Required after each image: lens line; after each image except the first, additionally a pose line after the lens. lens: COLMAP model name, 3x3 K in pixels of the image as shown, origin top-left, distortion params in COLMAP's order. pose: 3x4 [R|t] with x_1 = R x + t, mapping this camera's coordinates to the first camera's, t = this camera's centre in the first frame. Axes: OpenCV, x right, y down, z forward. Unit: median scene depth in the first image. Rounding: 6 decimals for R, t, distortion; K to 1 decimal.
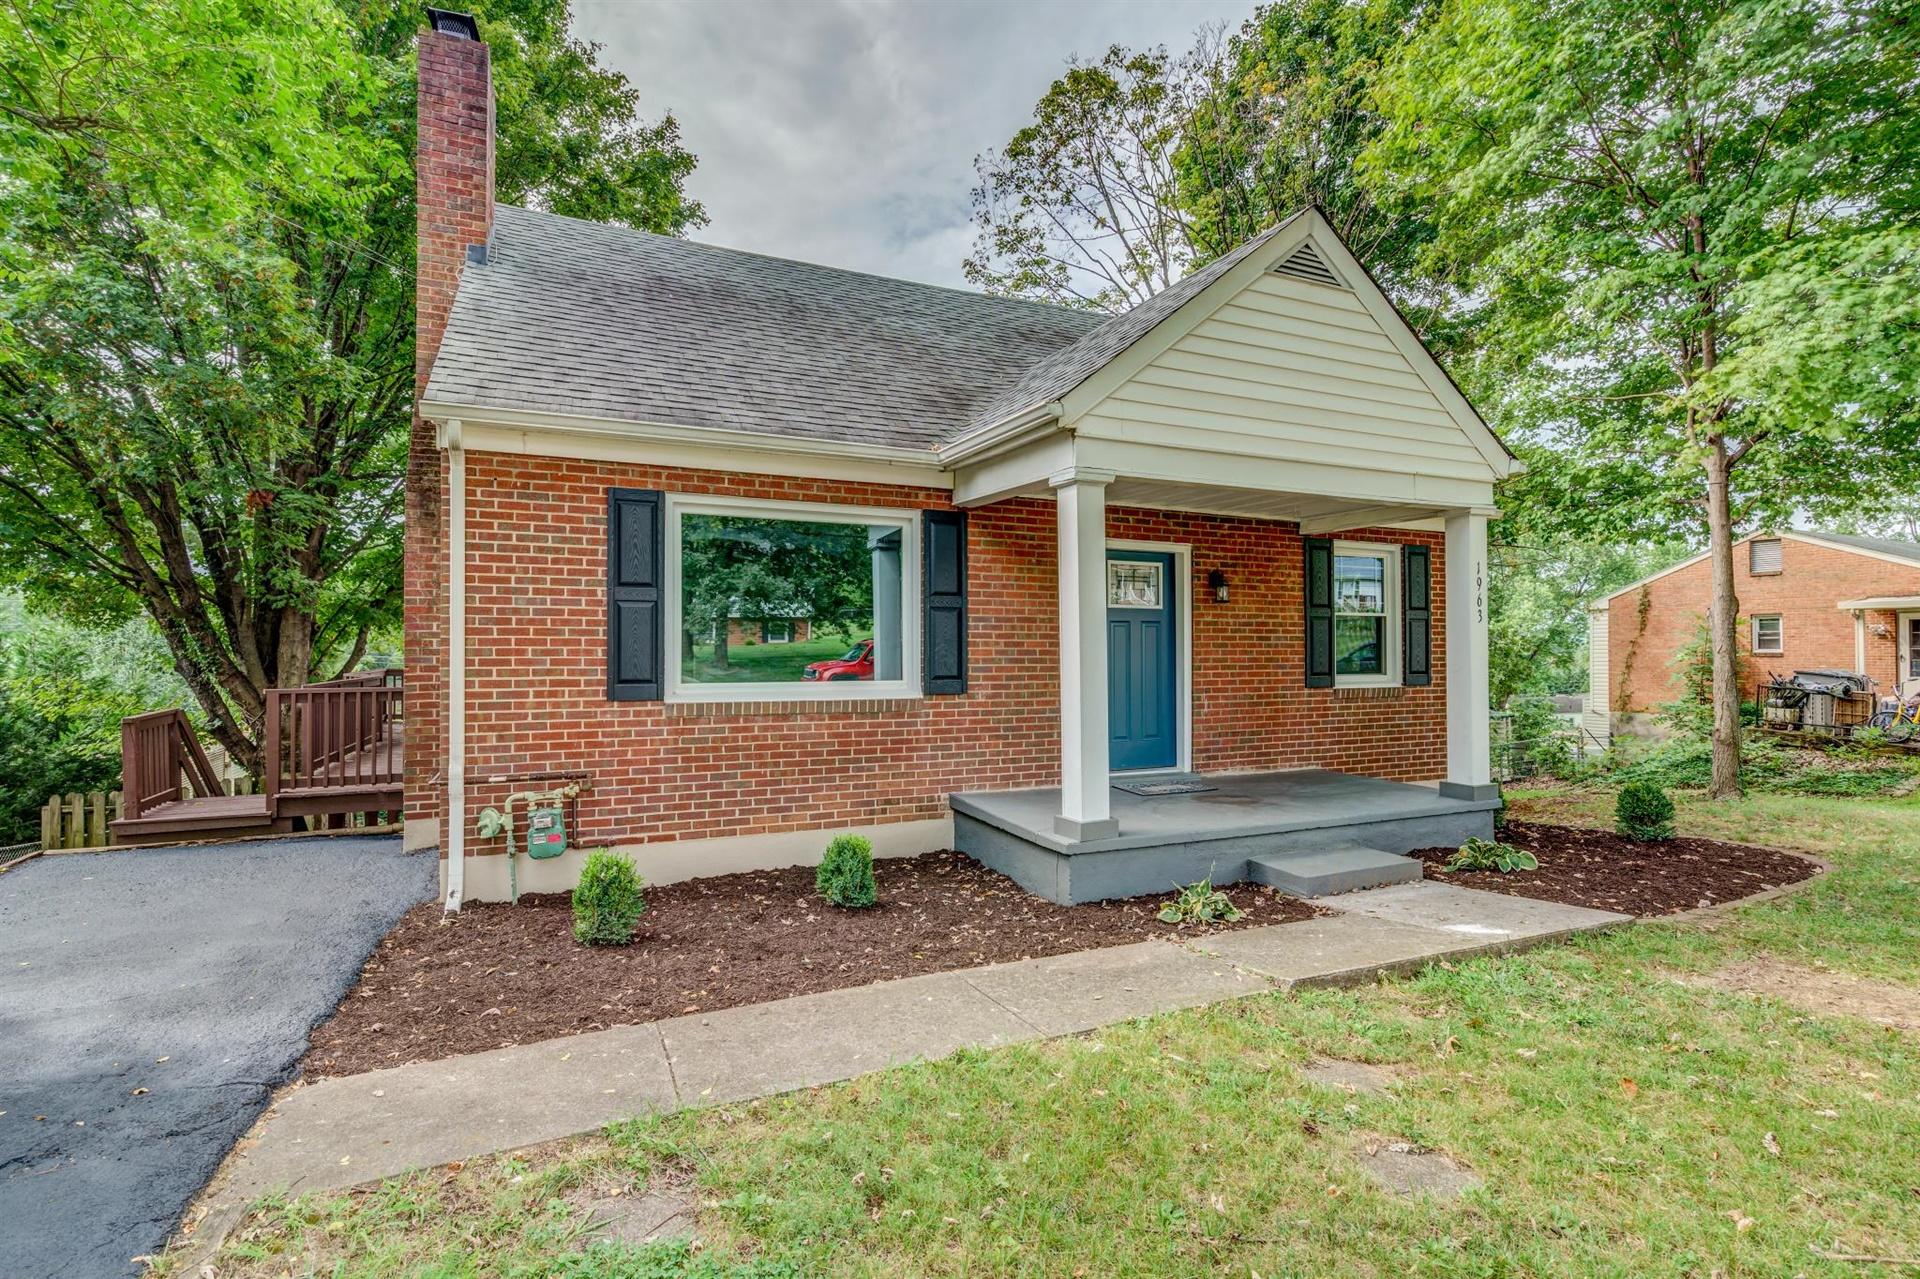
lens RADIAL K [[894.2, 0, 969.9], [0, 894.2, 641.0], [0, 0, 1]] dist [-0.004815, 0.001771]
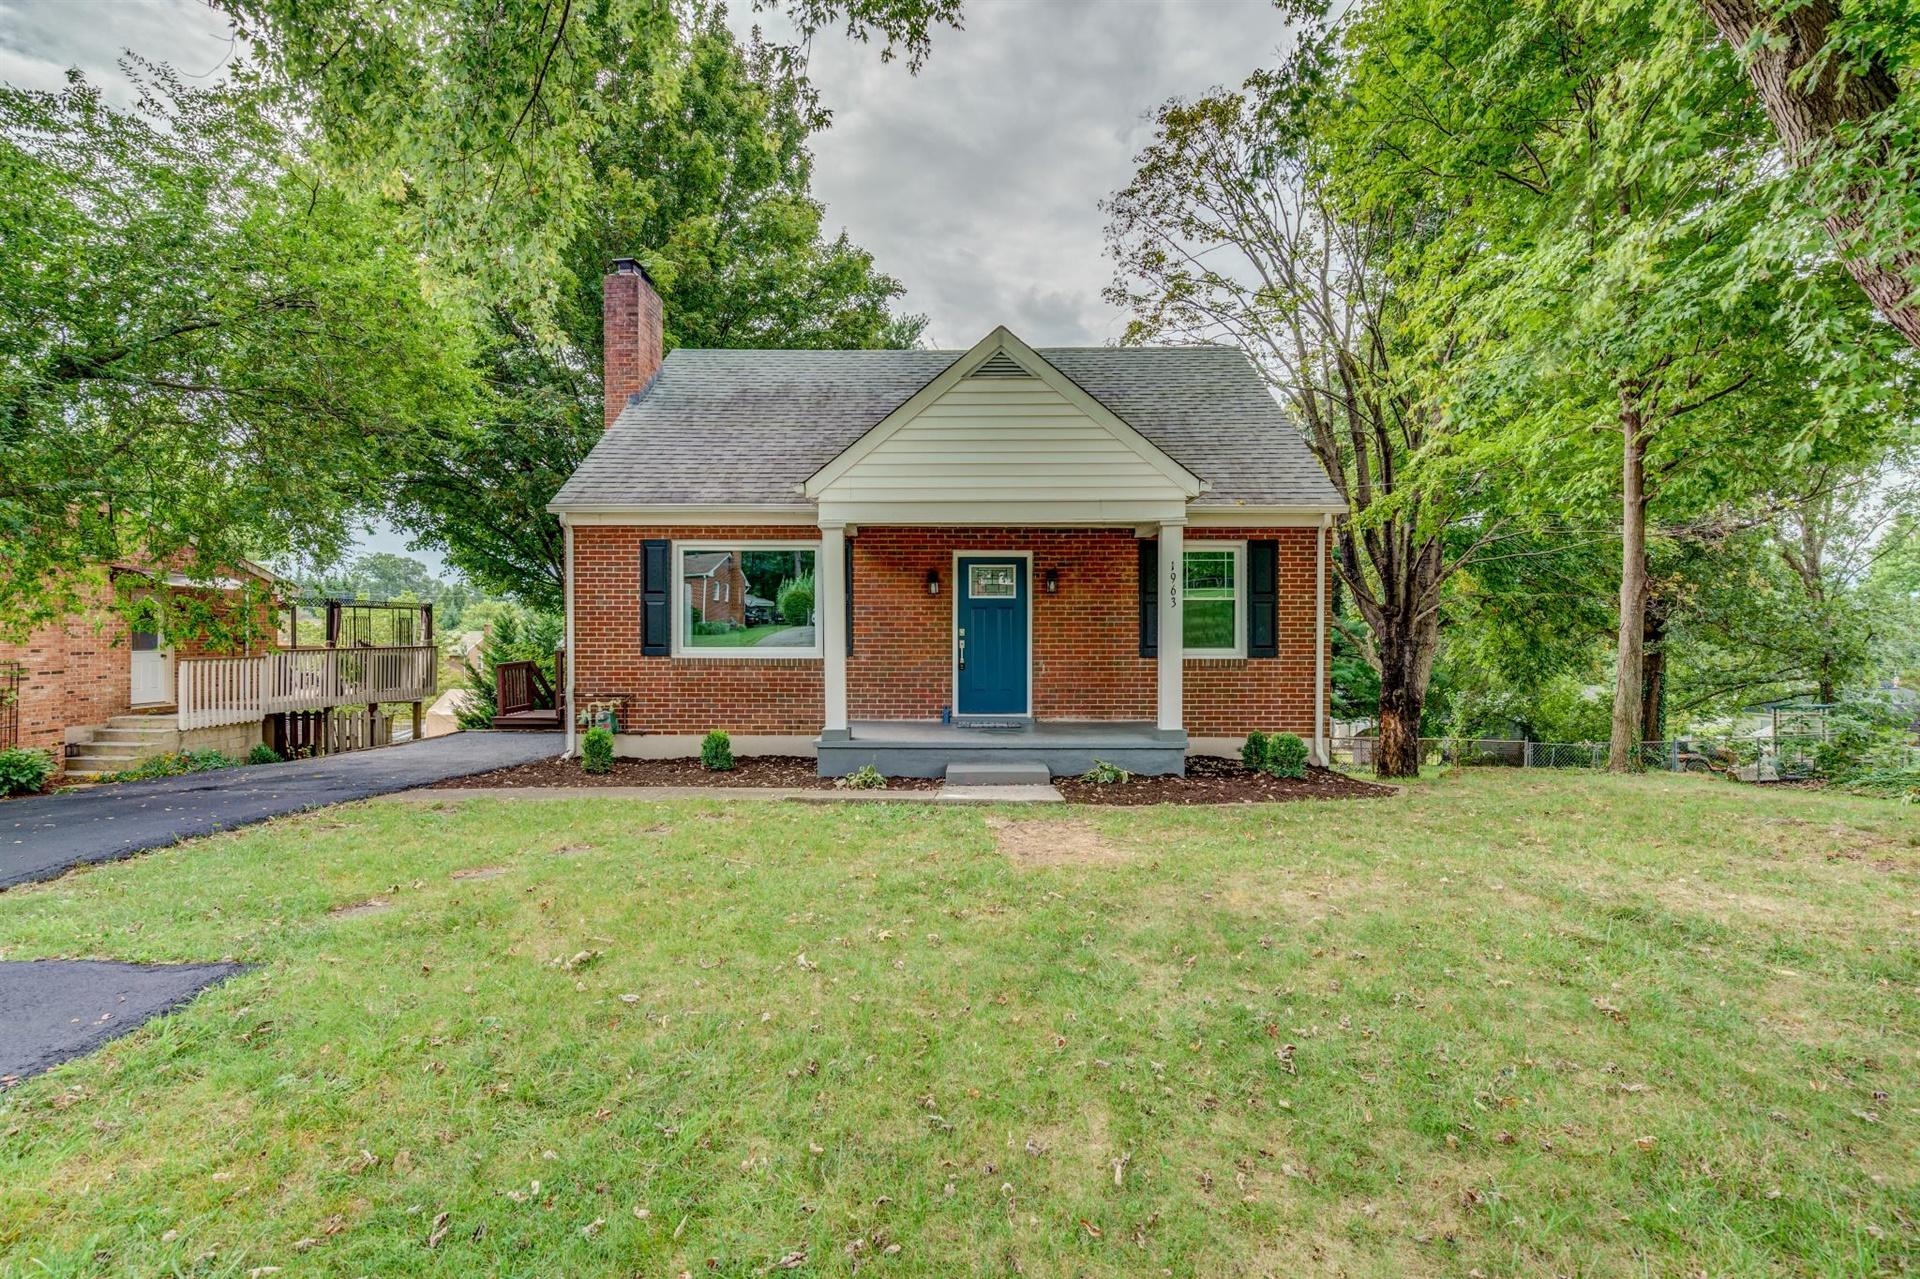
lens RADIAL K [[894.2, 0, 957.4], [0, 894.2, 623.0], [0, 0, 1]] dist [-0.004815, 0.001771]
pose [[0.899329, 0.000671, -0.437272, 0.814998], [0.004853, 0.999922, 0.011515, -0.015366], [0.437246, -0.012478, 0.899255, -0.306774]]
